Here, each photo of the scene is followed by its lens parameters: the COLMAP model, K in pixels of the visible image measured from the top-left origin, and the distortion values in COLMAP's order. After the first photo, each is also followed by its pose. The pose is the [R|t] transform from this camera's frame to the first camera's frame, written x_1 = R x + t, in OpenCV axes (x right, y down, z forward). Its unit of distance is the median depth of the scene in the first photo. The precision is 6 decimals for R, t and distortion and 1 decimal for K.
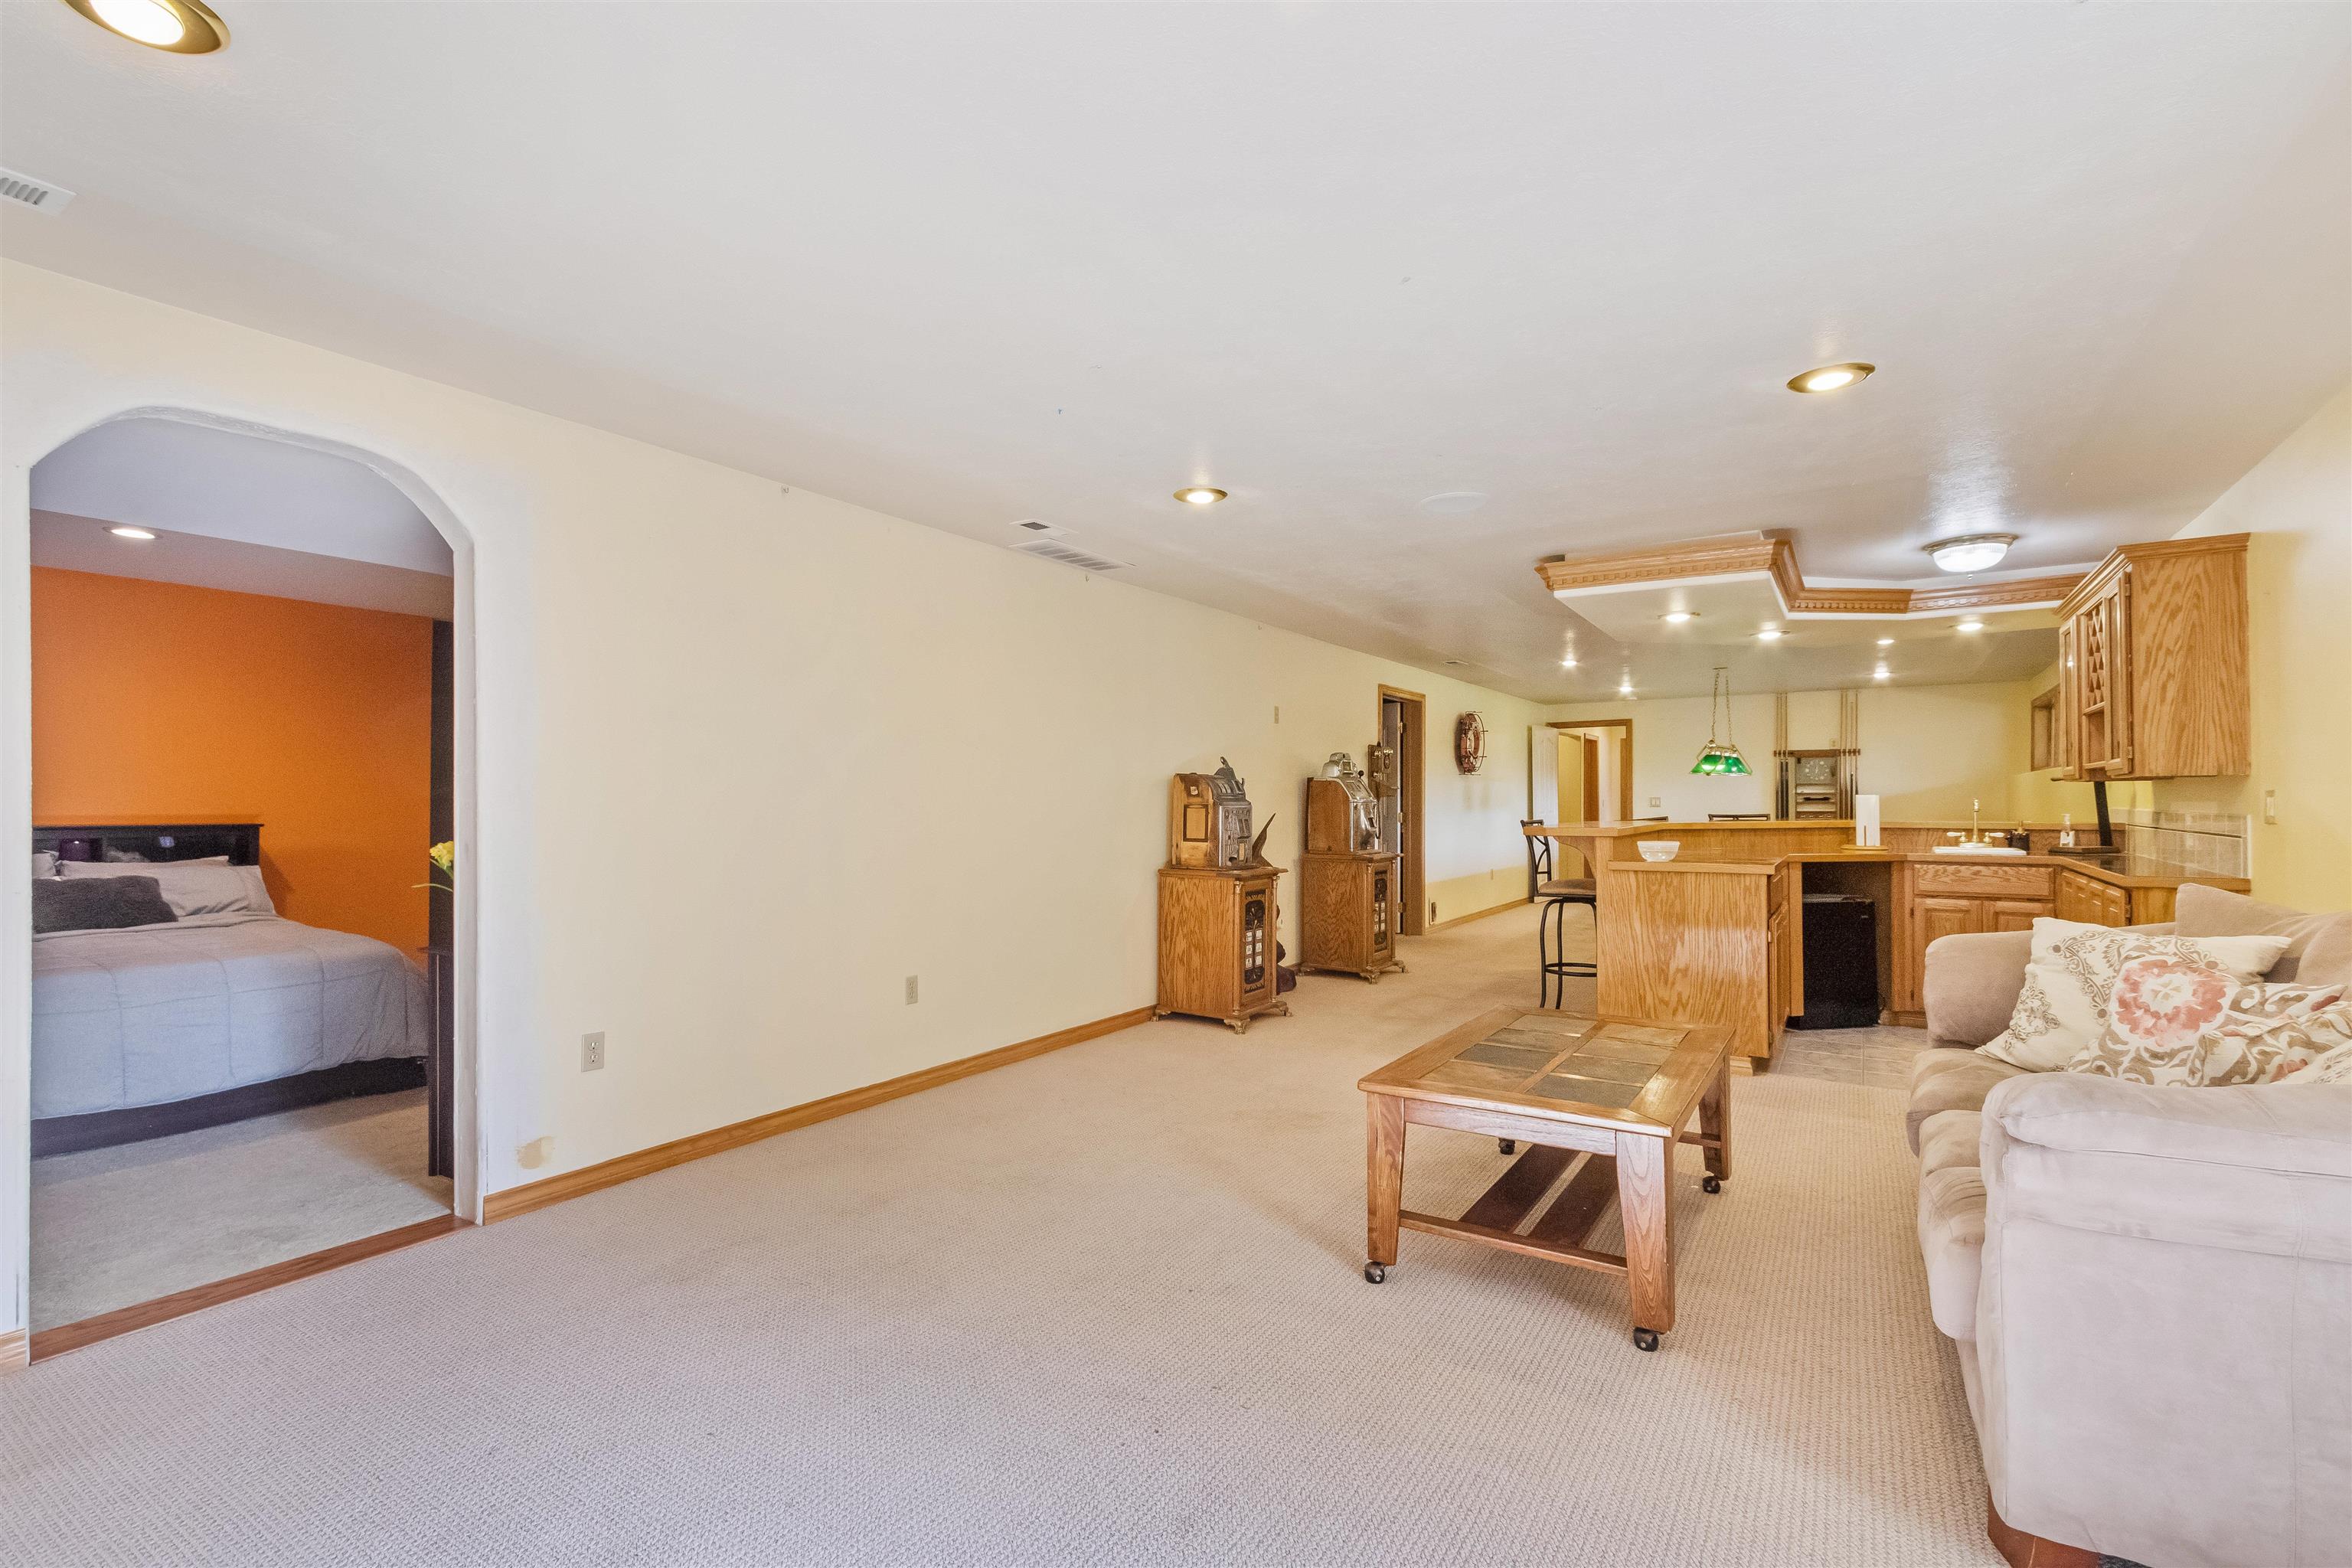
lens RADIAL K [[1081.8, 0, 1114.4], [0, 1081.8, 786.8], [0, 0, 1]] dist [-0.011672, 0.000192]
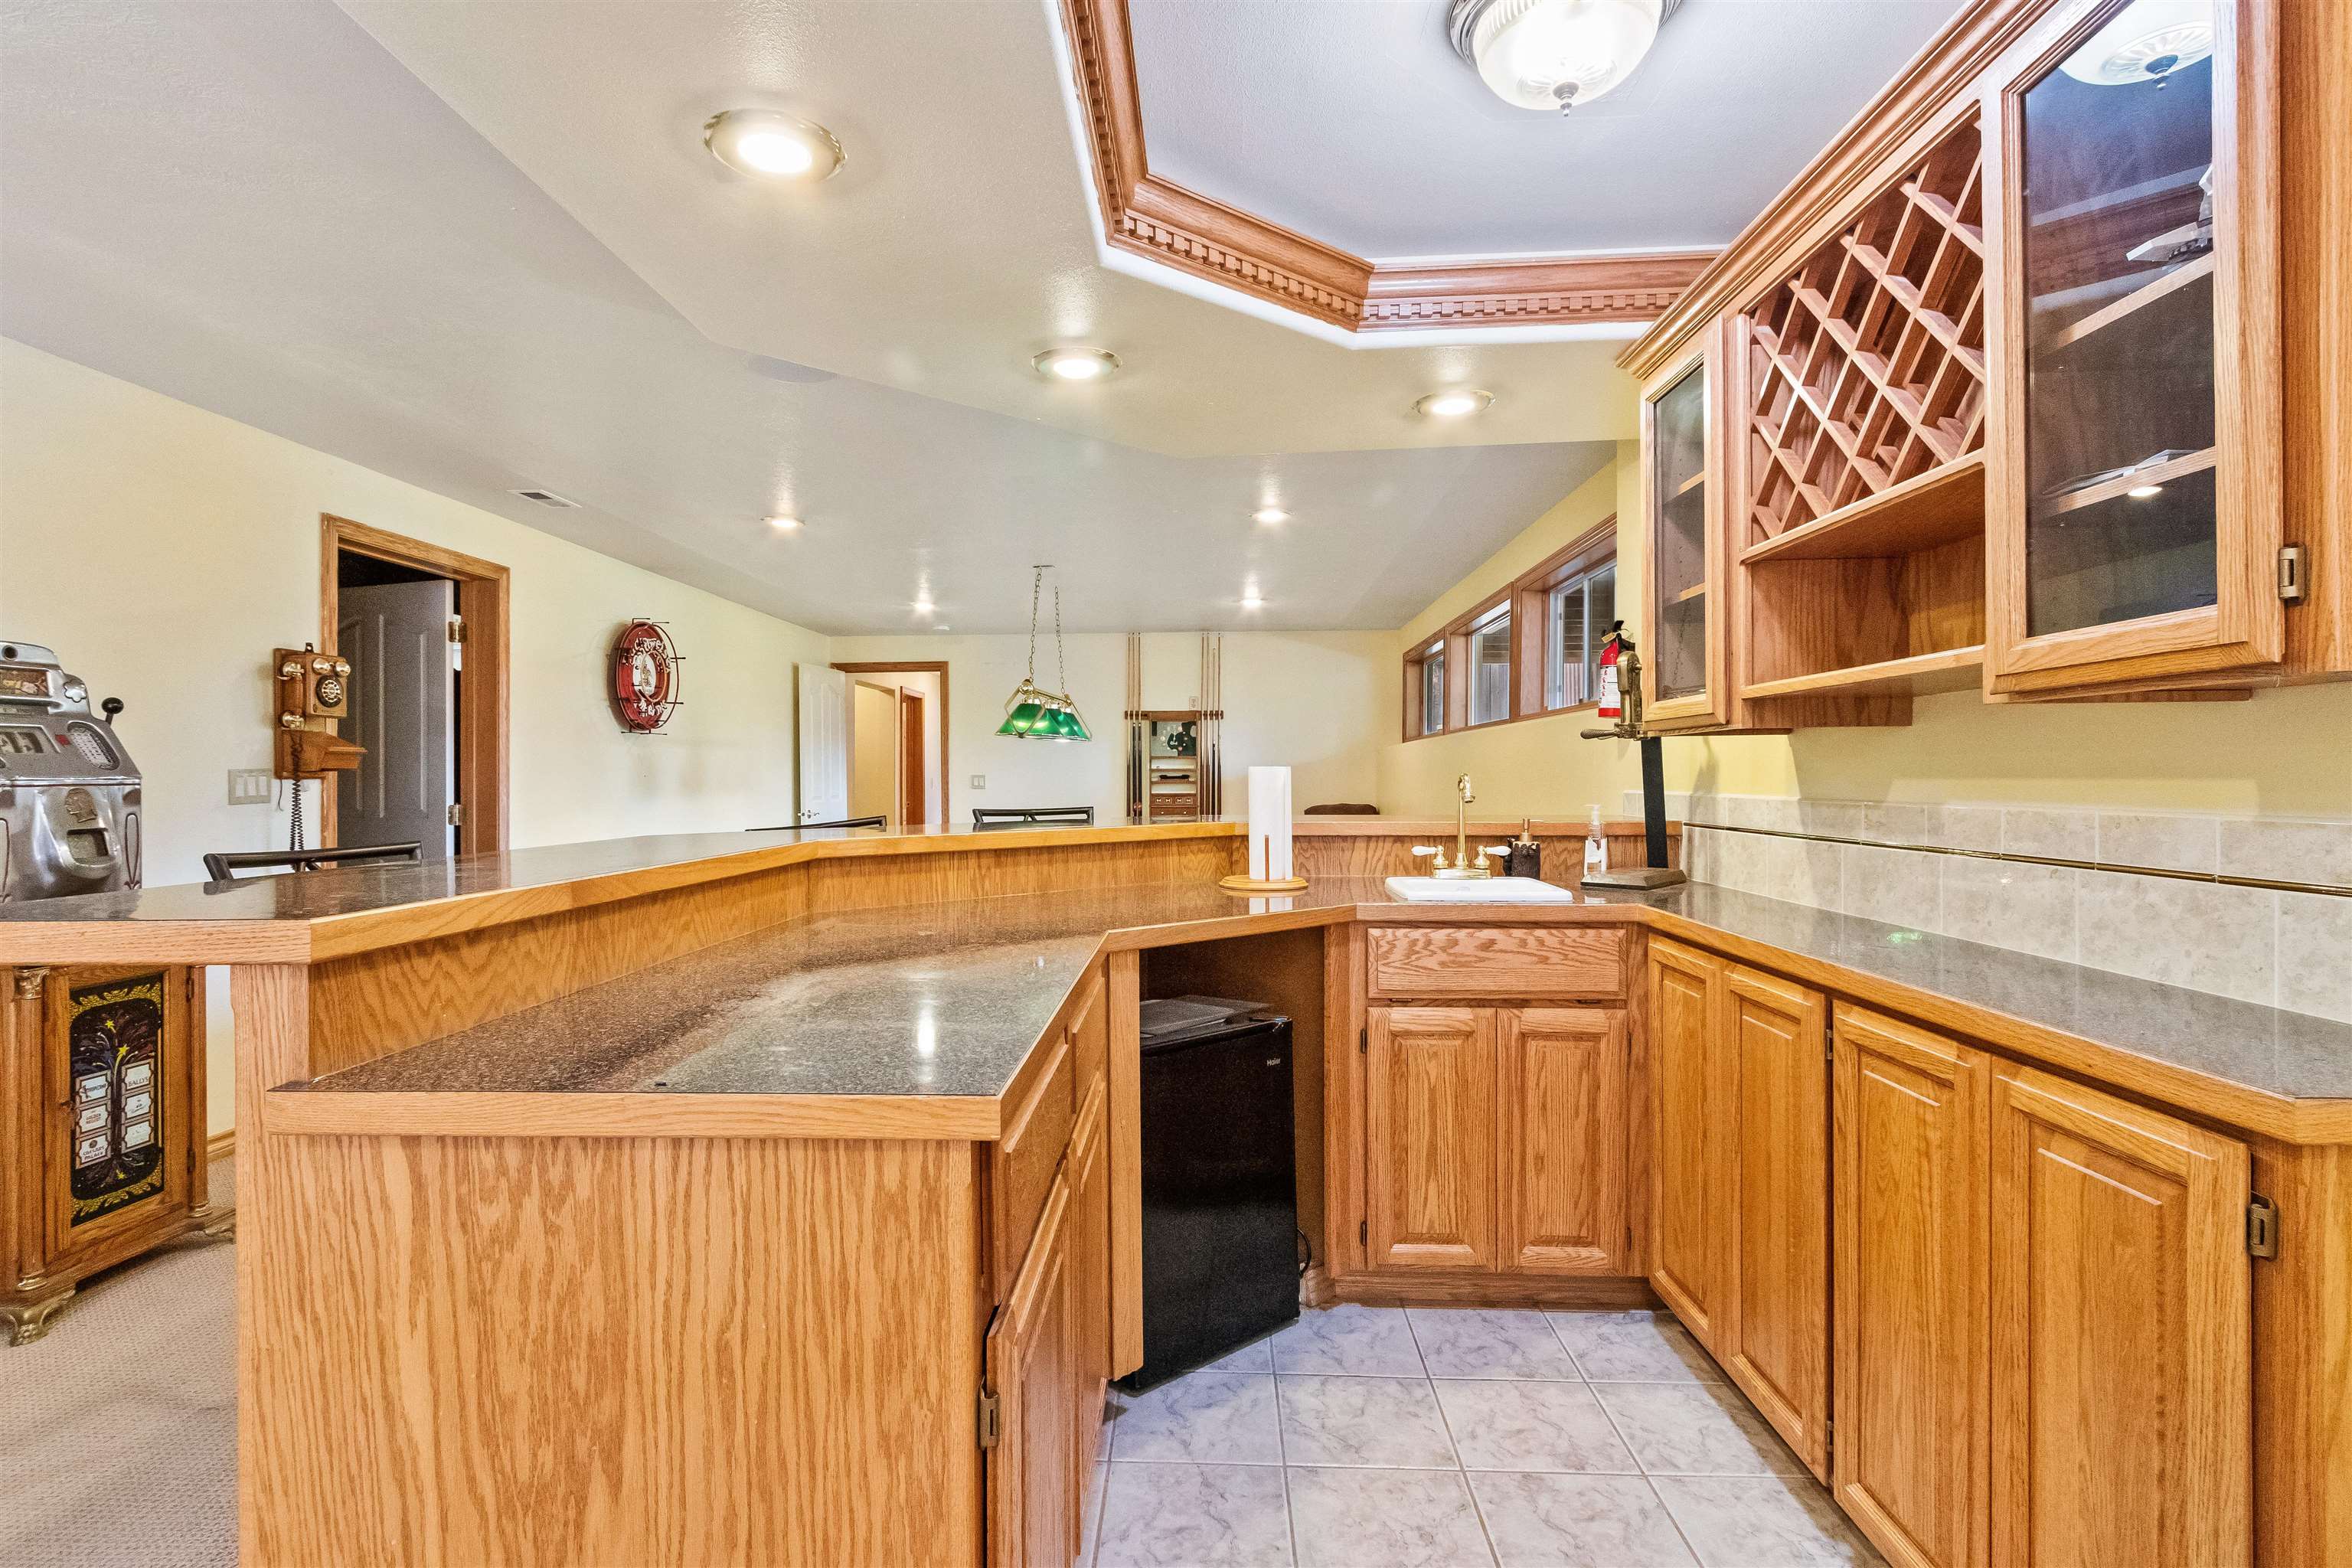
lens RADIAL K [[1195.7, 0, 1171.9], [0, 1195.7, 783.3], [0, 0, 1]] dist [0.000115, 0.000009]
pose [[0.838509, -0.004593, 0.544868, 0.411380], [-0.003490, 0.999899, 0.013798, 0.008351], [-0.544876, -0.013471, 0.838408, 0.630991]]
